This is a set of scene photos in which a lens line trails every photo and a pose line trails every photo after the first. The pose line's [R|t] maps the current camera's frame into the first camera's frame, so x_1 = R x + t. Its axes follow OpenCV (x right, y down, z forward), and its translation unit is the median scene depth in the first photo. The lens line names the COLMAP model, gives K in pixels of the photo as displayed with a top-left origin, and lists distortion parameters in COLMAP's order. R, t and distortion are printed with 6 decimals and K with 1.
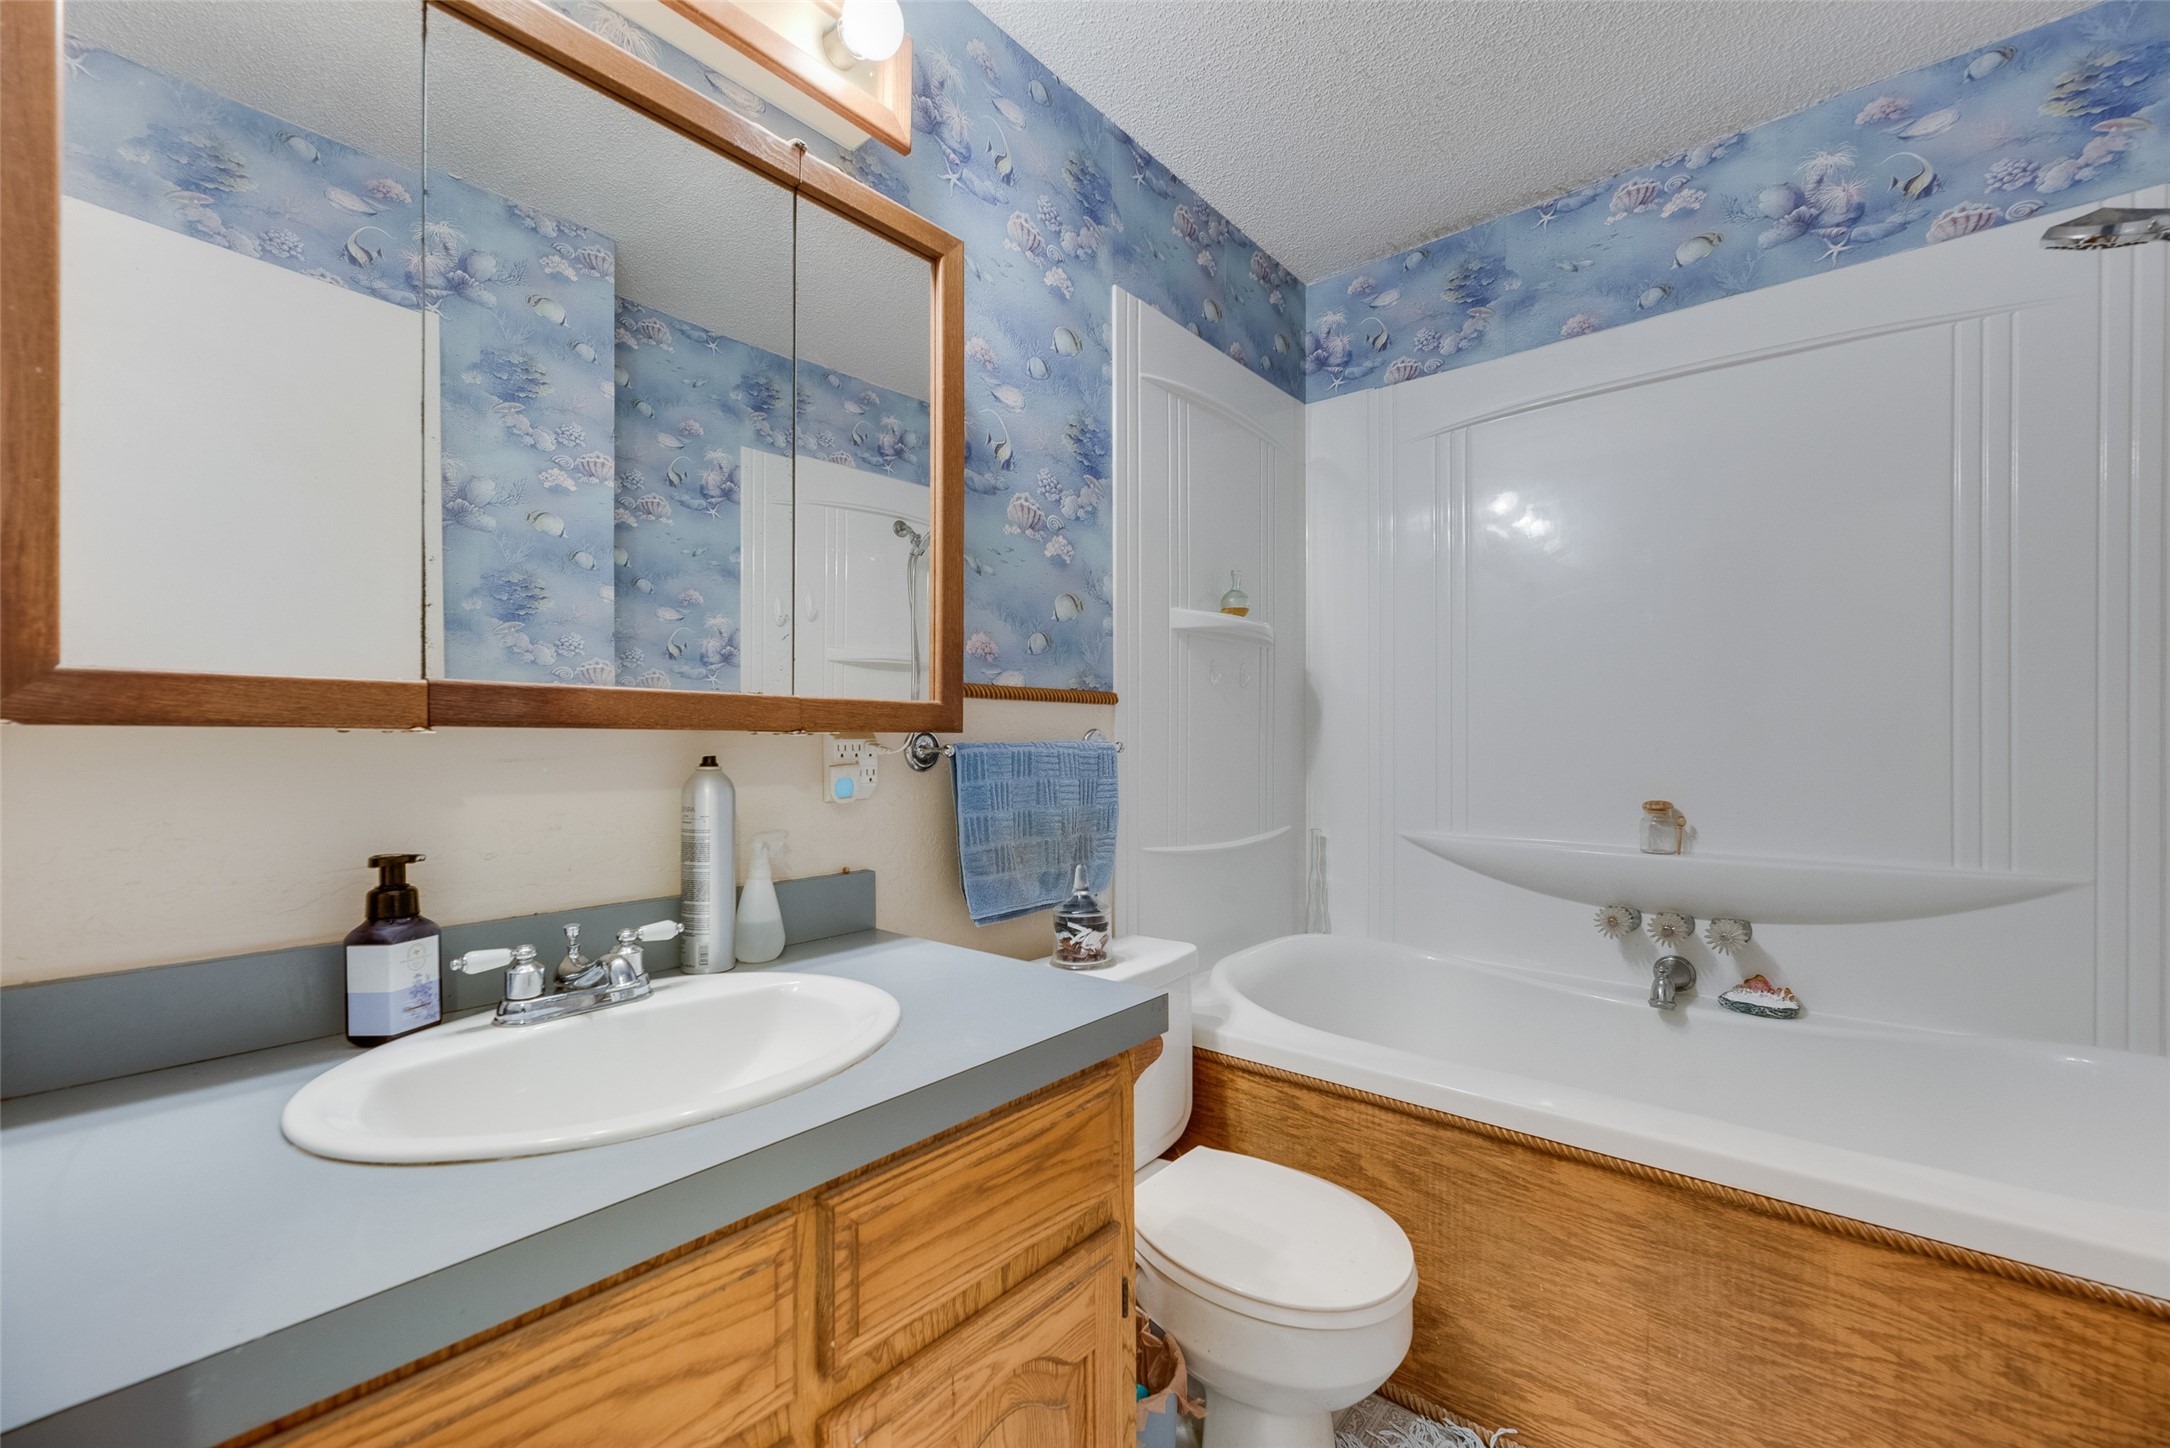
lens RADIAL K [[911.4, 0, 1085.6], [0, 911.4, 739.6], [0, 0, 1]] dist [-0.000561, -0.001389]
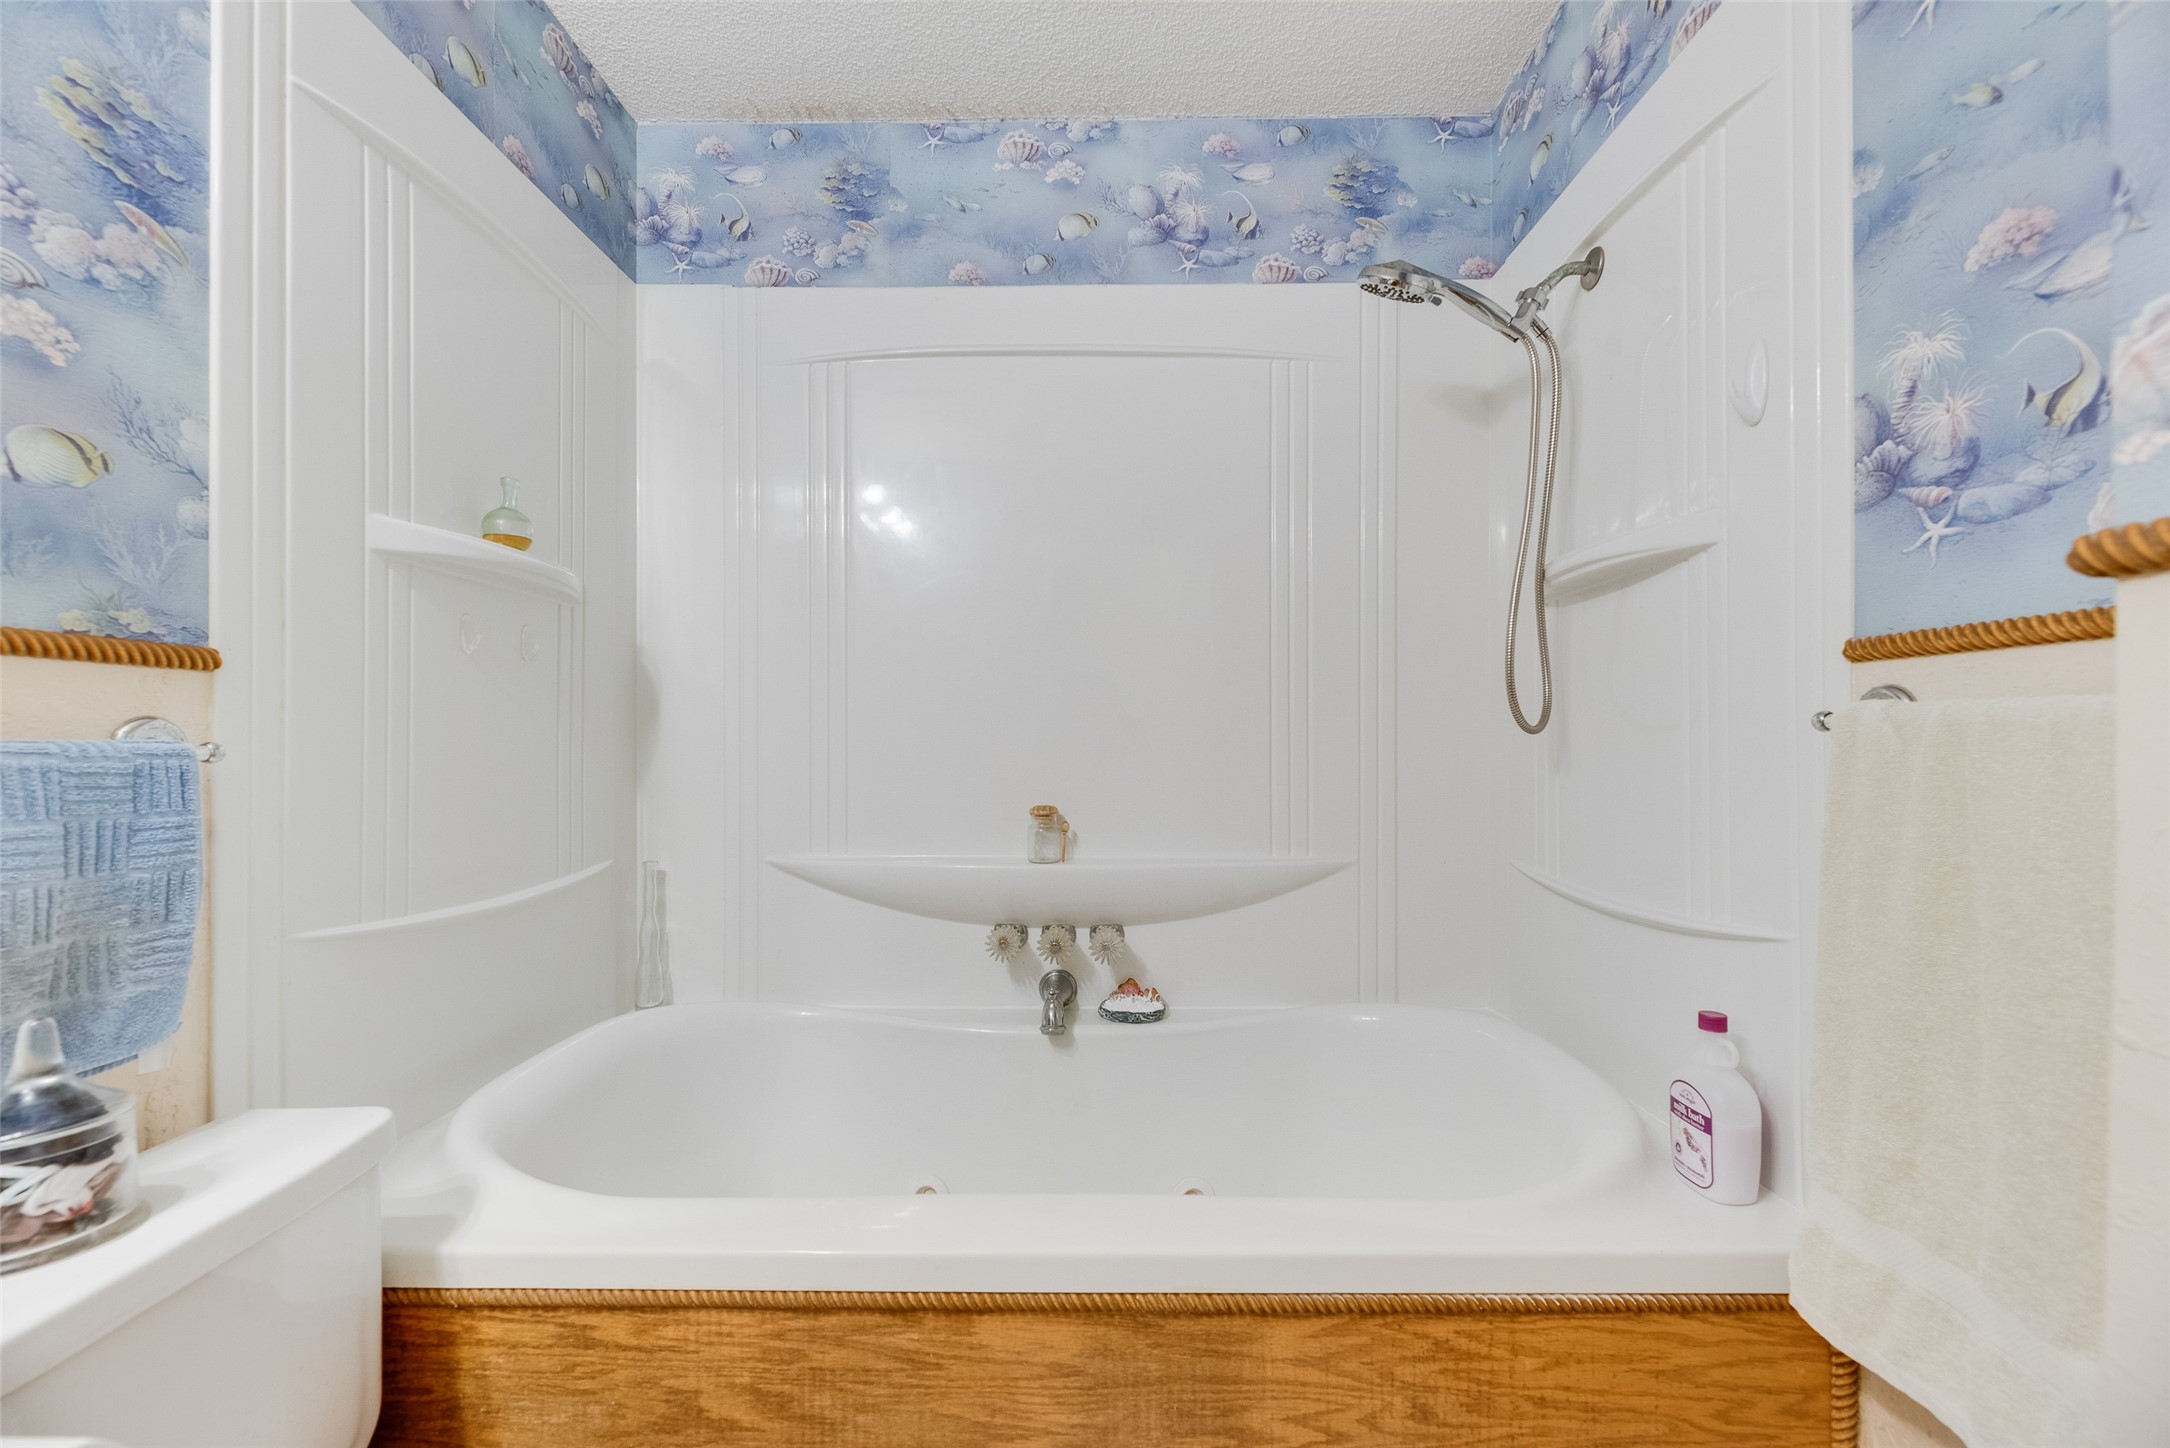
lens RADIAL K [[911.4, 0, 1088.6], [0, 911.4, 740.2], [0, 0, 1]] dist [-0.000561, -0.001389]
pose [[0.784501, 0.000219, 0.620127, 0.102209], [0.001773, 0.999995, -0.002596, 0.003486], [-0.620125, 0.003135, 0.784497, 0.280767]]
